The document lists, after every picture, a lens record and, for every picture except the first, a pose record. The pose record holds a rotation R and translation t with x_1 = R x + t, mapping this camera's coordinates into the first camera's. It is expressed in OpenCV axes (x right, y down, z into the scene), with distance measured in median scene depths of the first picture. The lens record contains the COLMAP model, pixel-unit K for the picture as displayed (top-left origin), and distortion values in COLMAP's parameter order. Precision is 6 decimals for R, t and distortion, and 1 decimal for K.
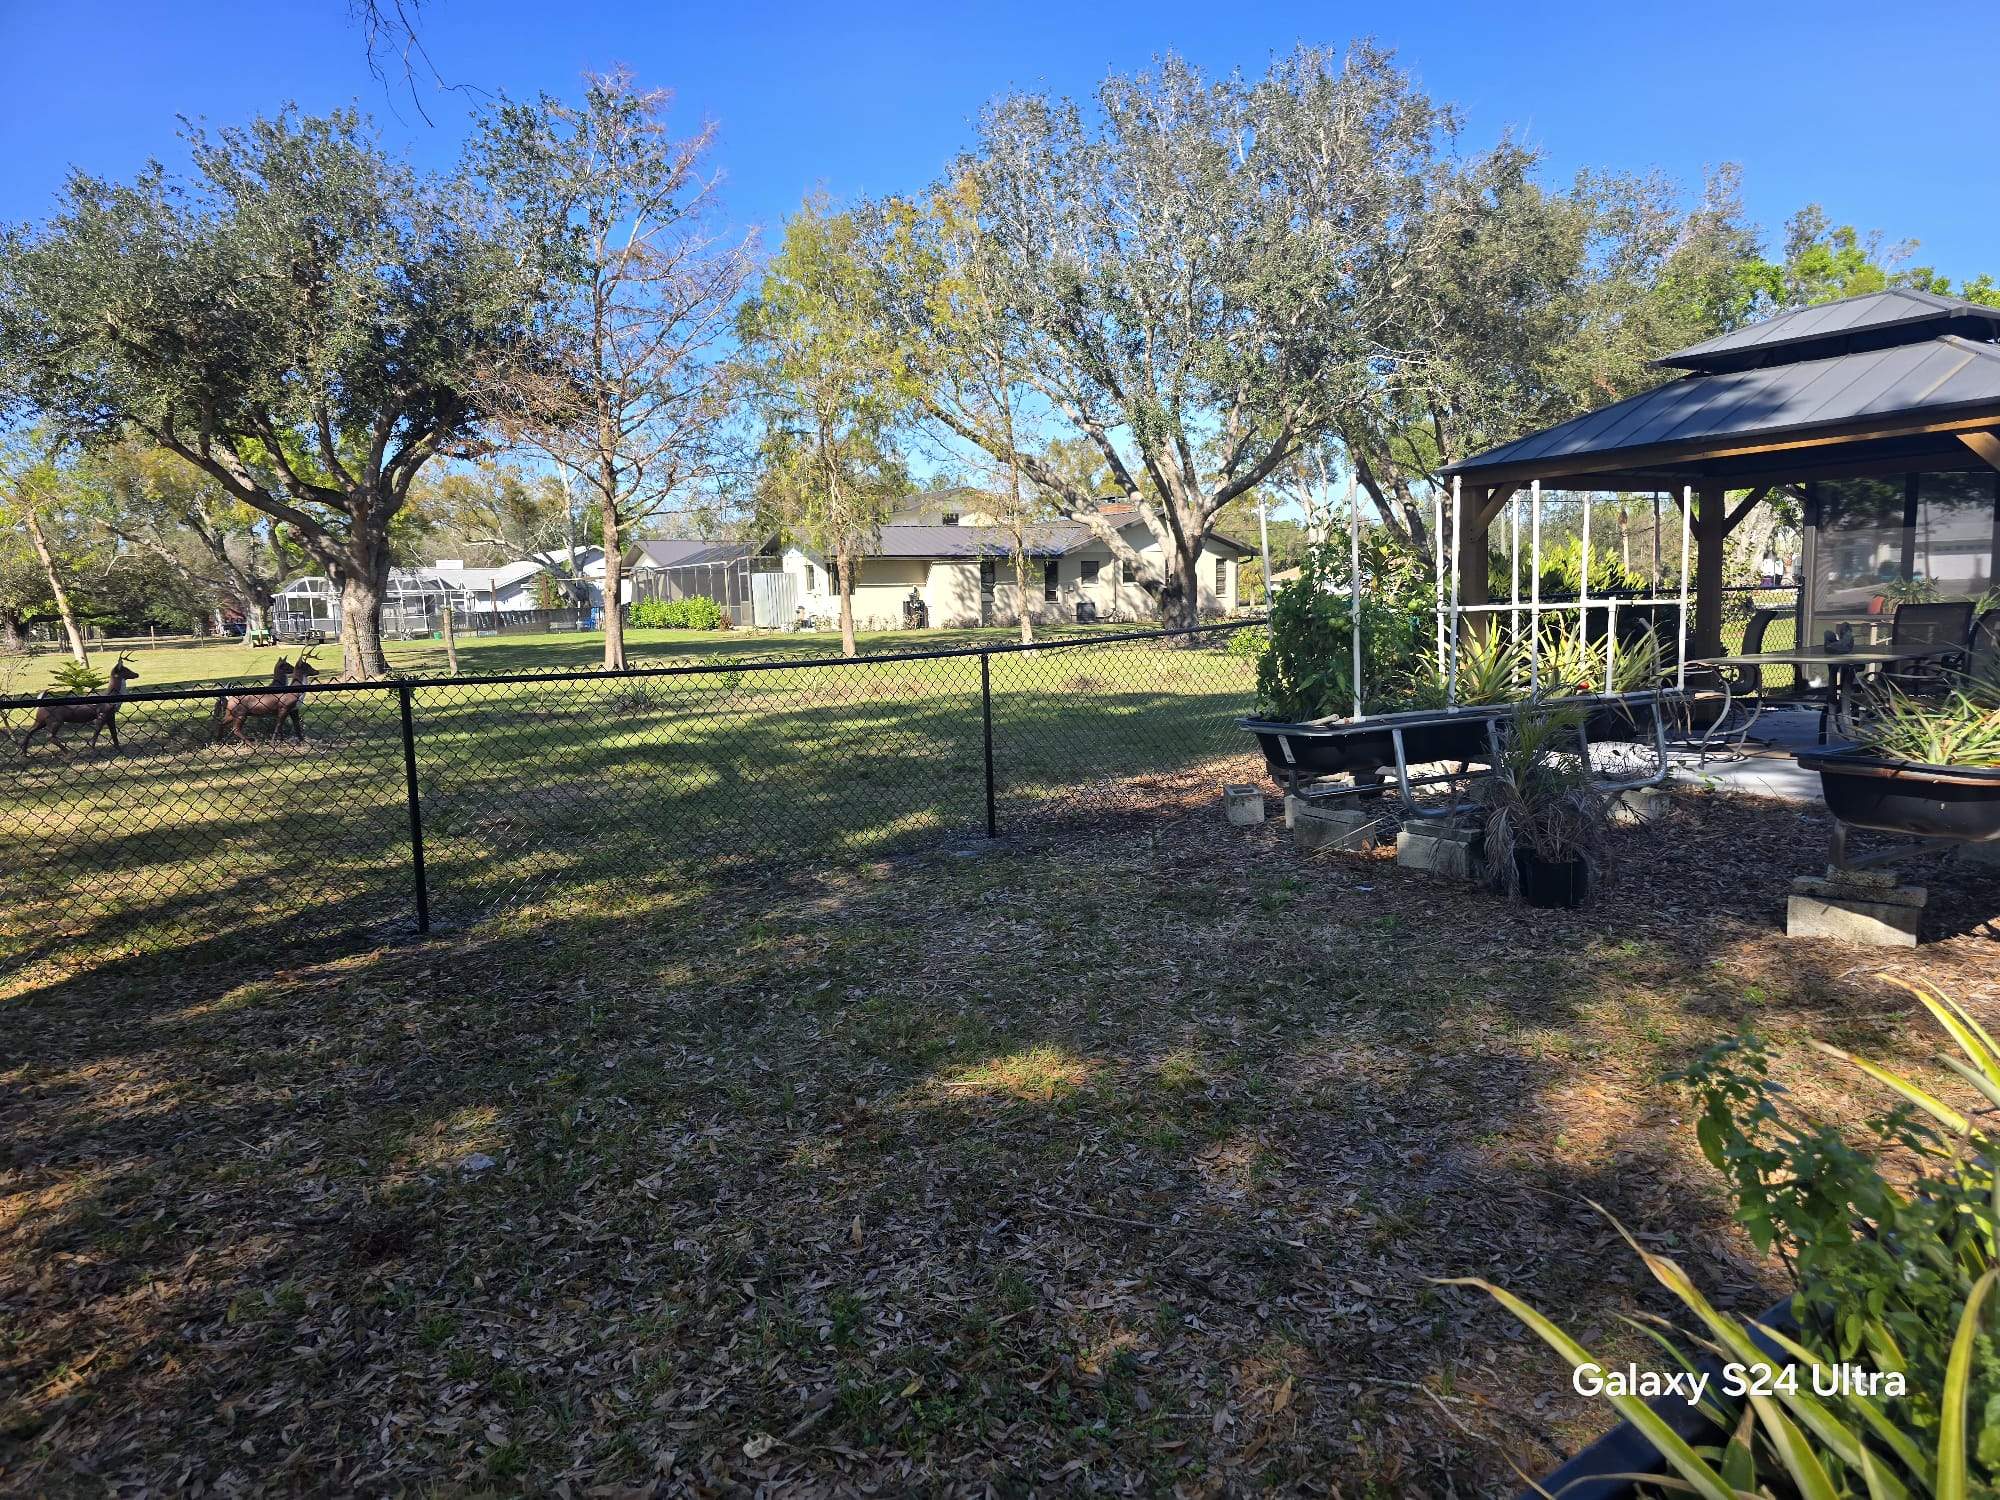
lens RADIAL K [[1334.3, 0, 1012.4], [0, 1334.3, 767.9], [0, 0, 1]] dist [0.060731, -0.054694]
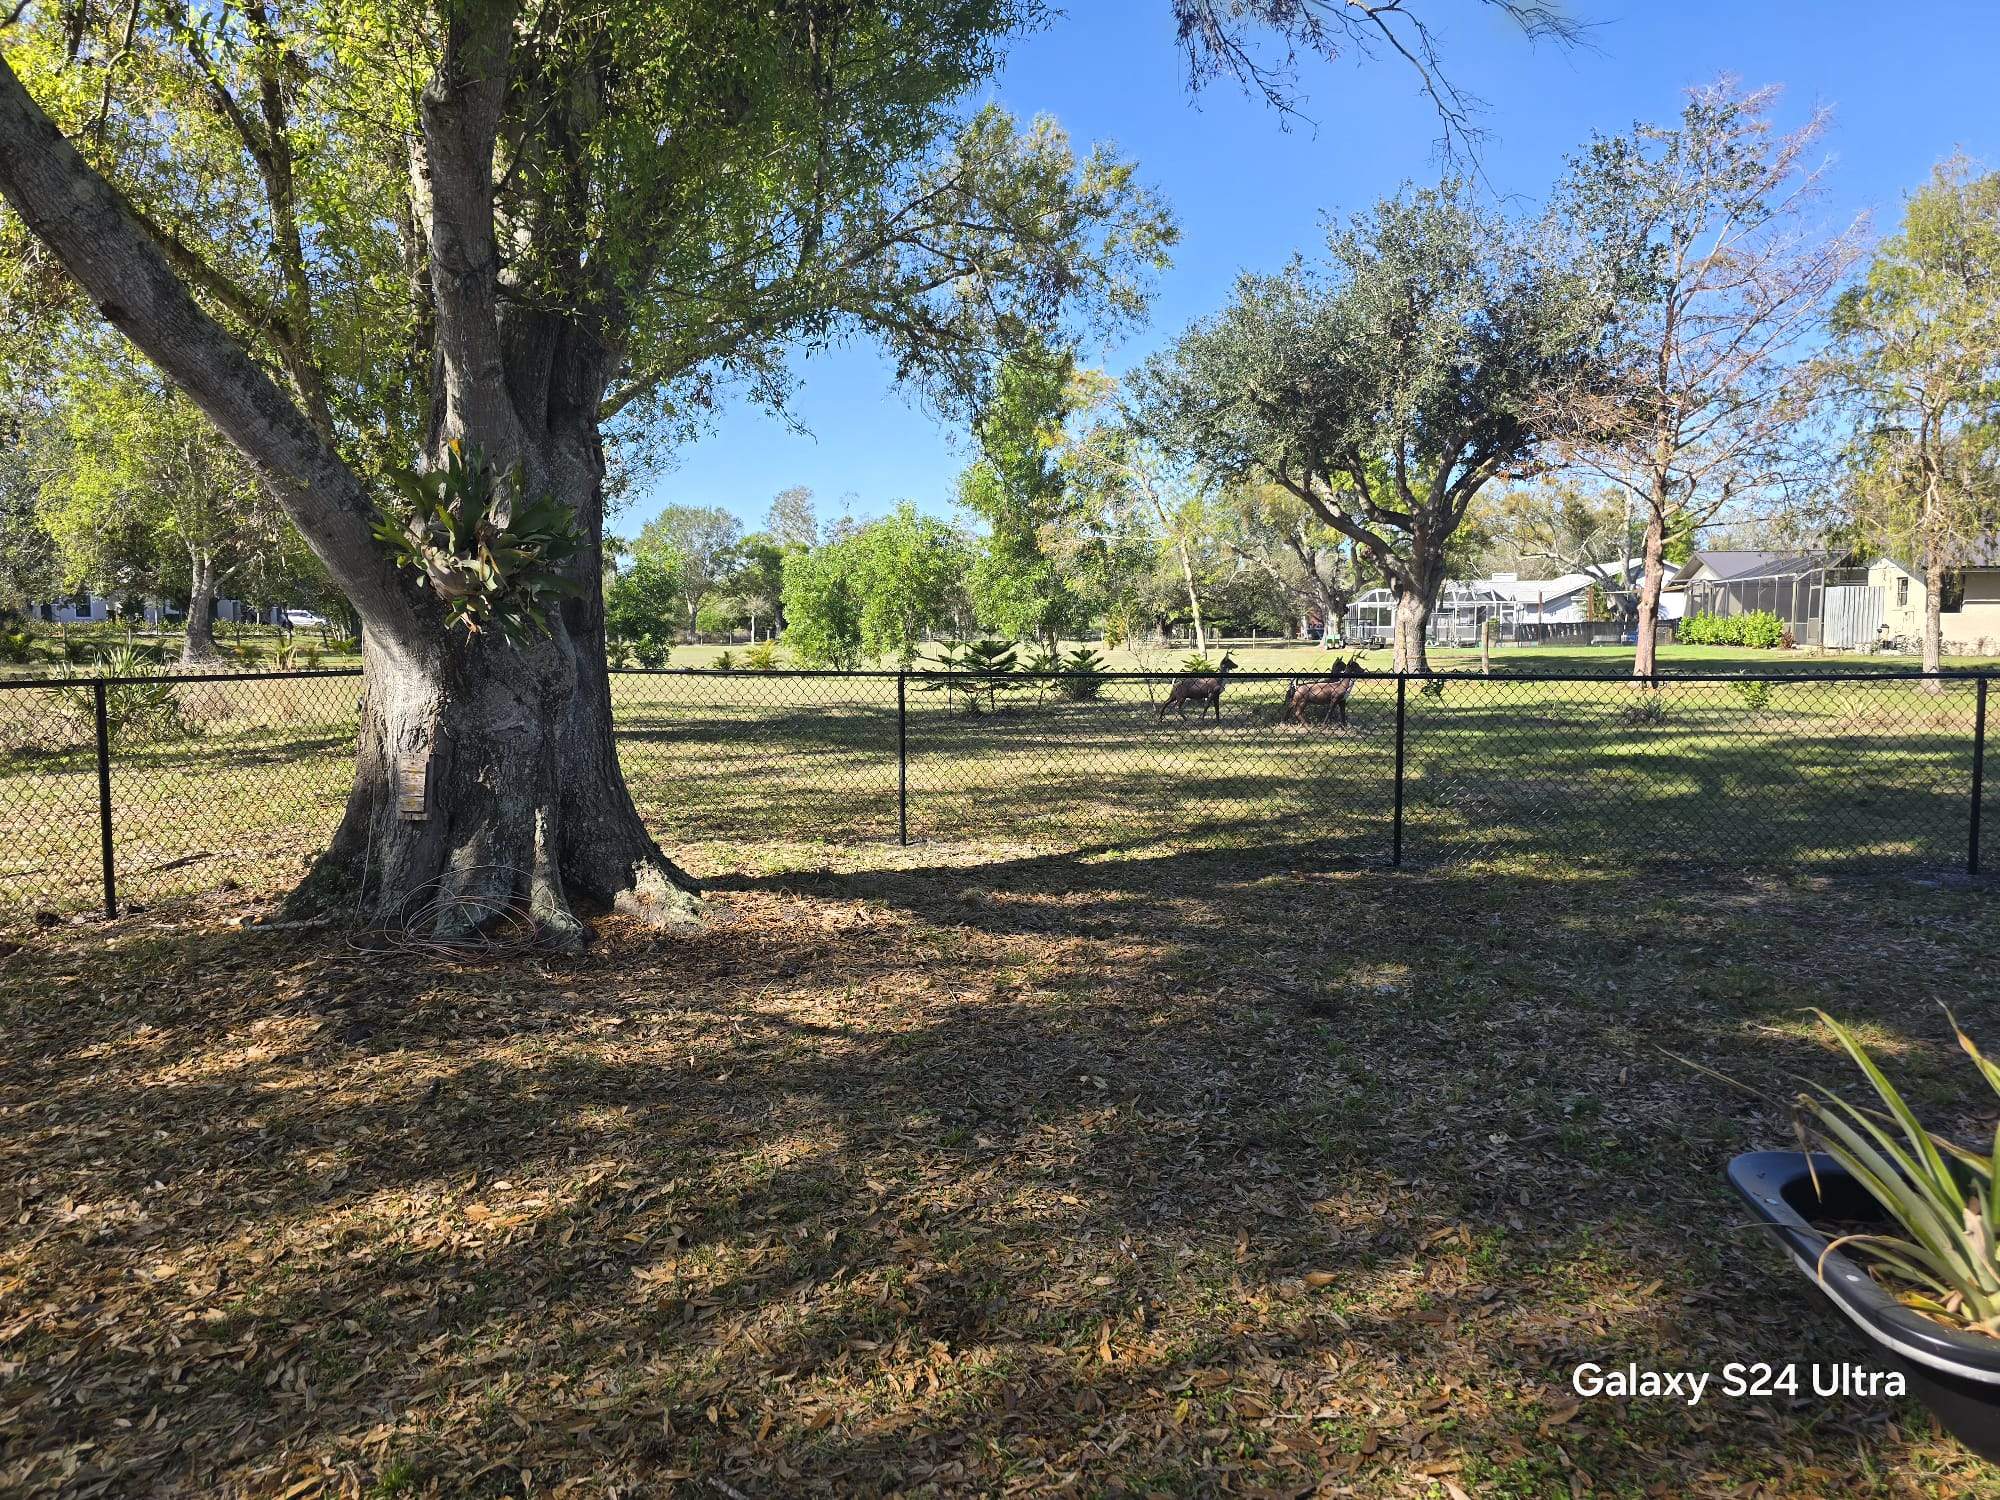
lens RADIAL K [[1334.3, 0, 1032.9], [0, 1334.3, 758.5], [0, 0, 1]] dist [0.060731, -0.054694]
pose [[0.746521, 0.094209, -0.658659, 0.033531], [-0.104412, 0.994248, 0.023869, 0.005361], [0.657119, 0.050953, 0.752063, -0.048844]]
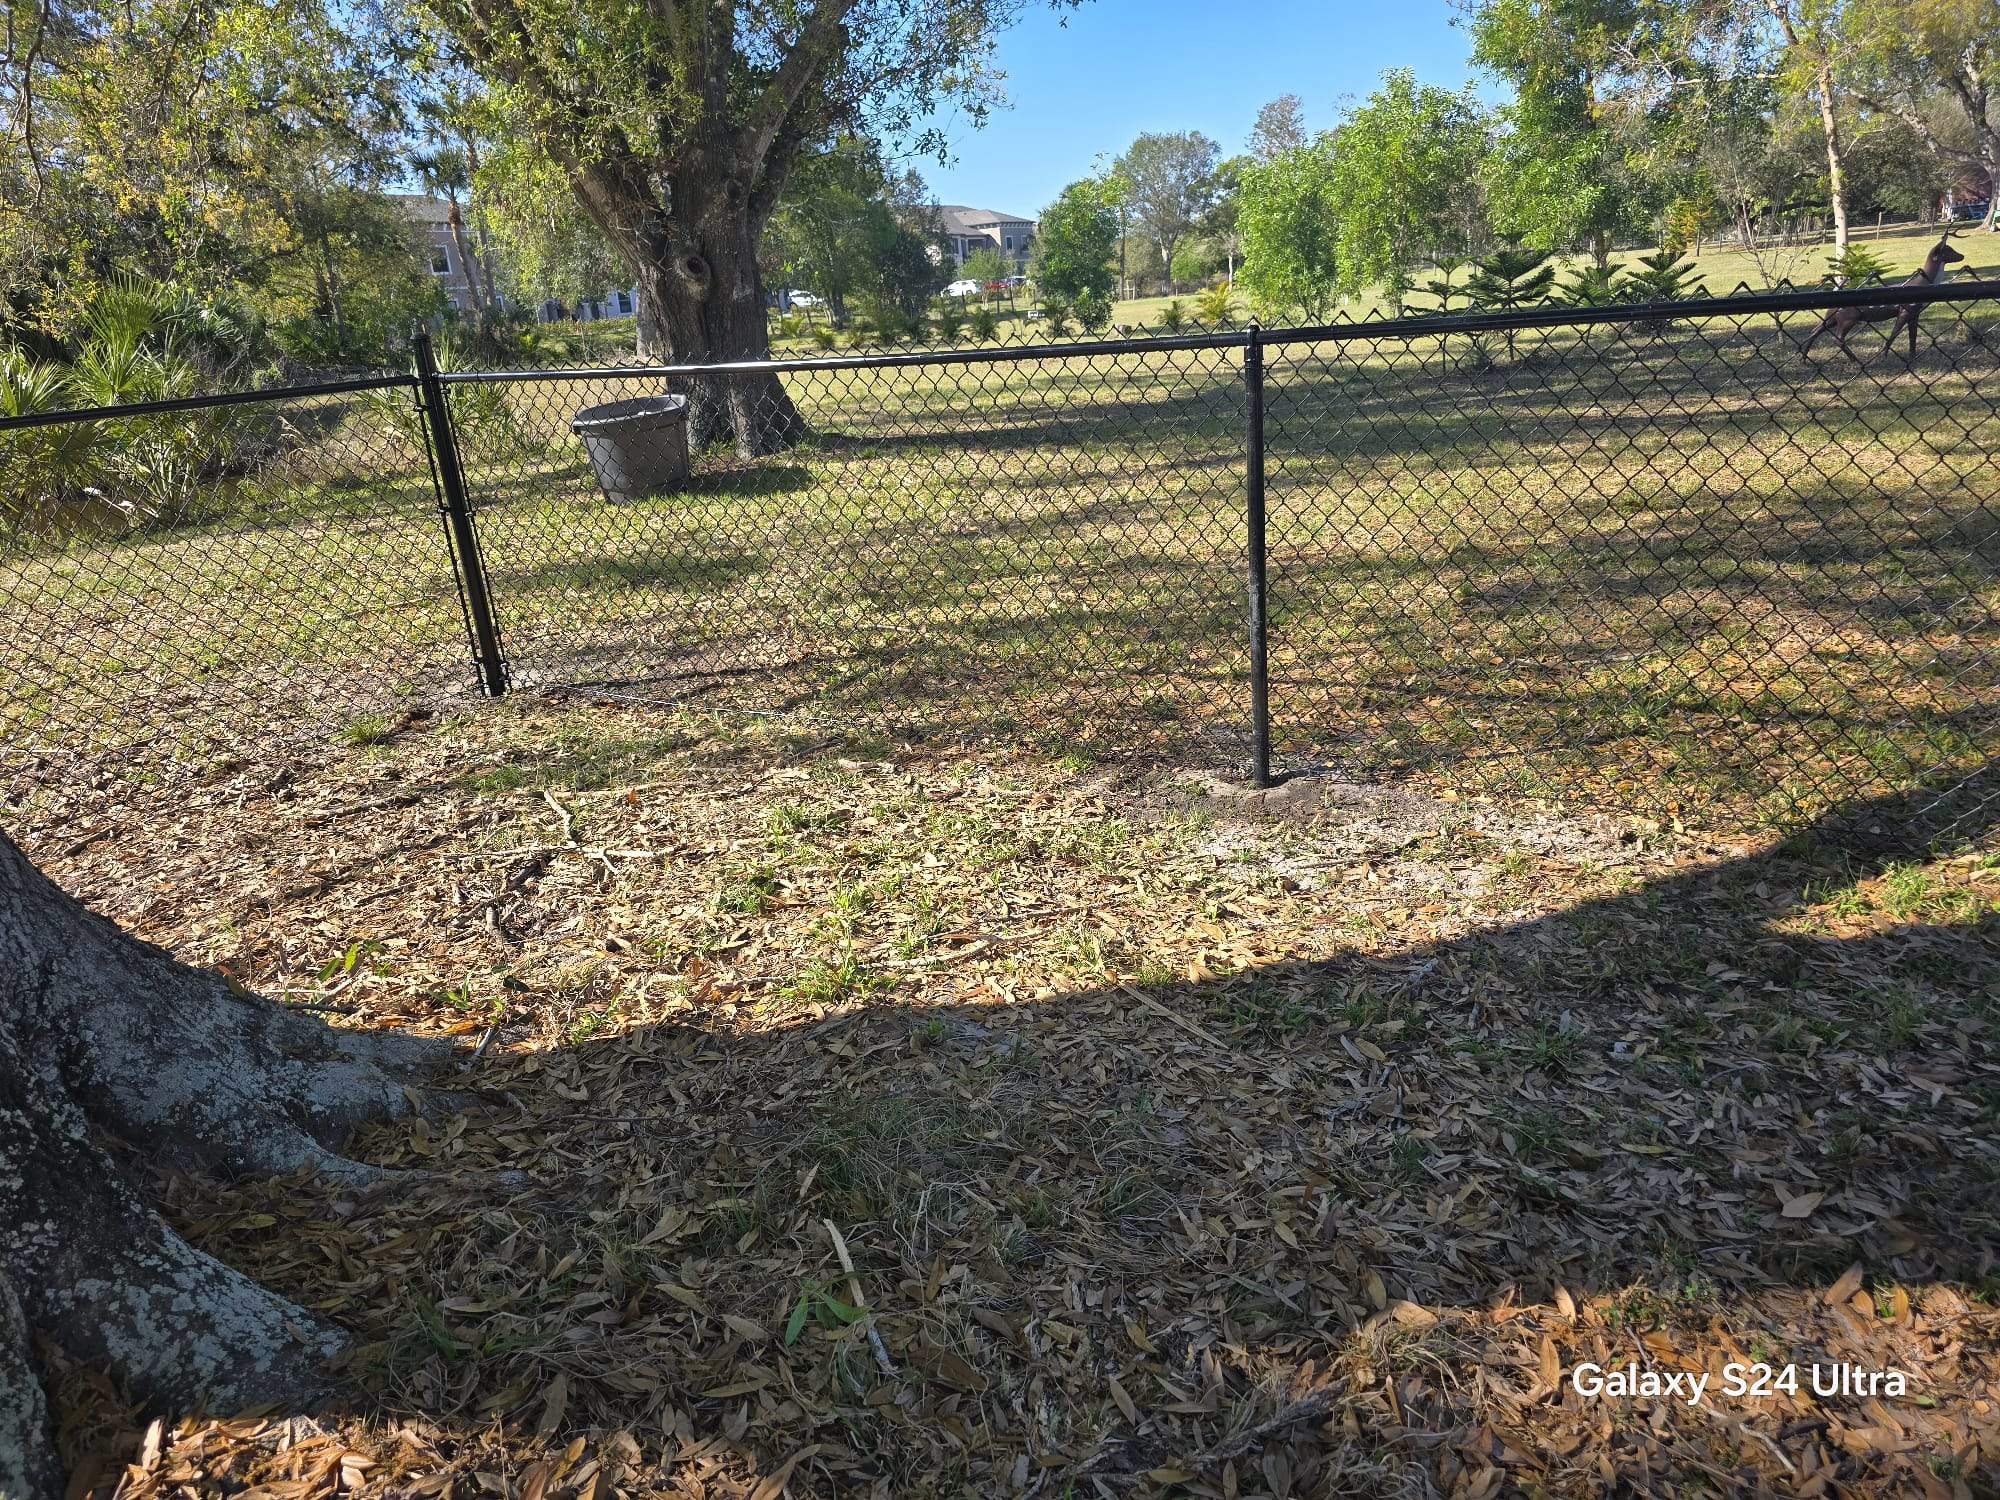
lens RADIAL K [[1334.3, 0, 1027.5], [0, 1334.3, 748.7], [0, 0, 1]] dist [0.060731, -0.054694]
pose [[0.468581, 0.277236, -0.838792, -0.099288], [-0.042595, 0.955468, 0.292005, -0.002538], [0.882393, -0.101100, 0.459523, 0.090535]]
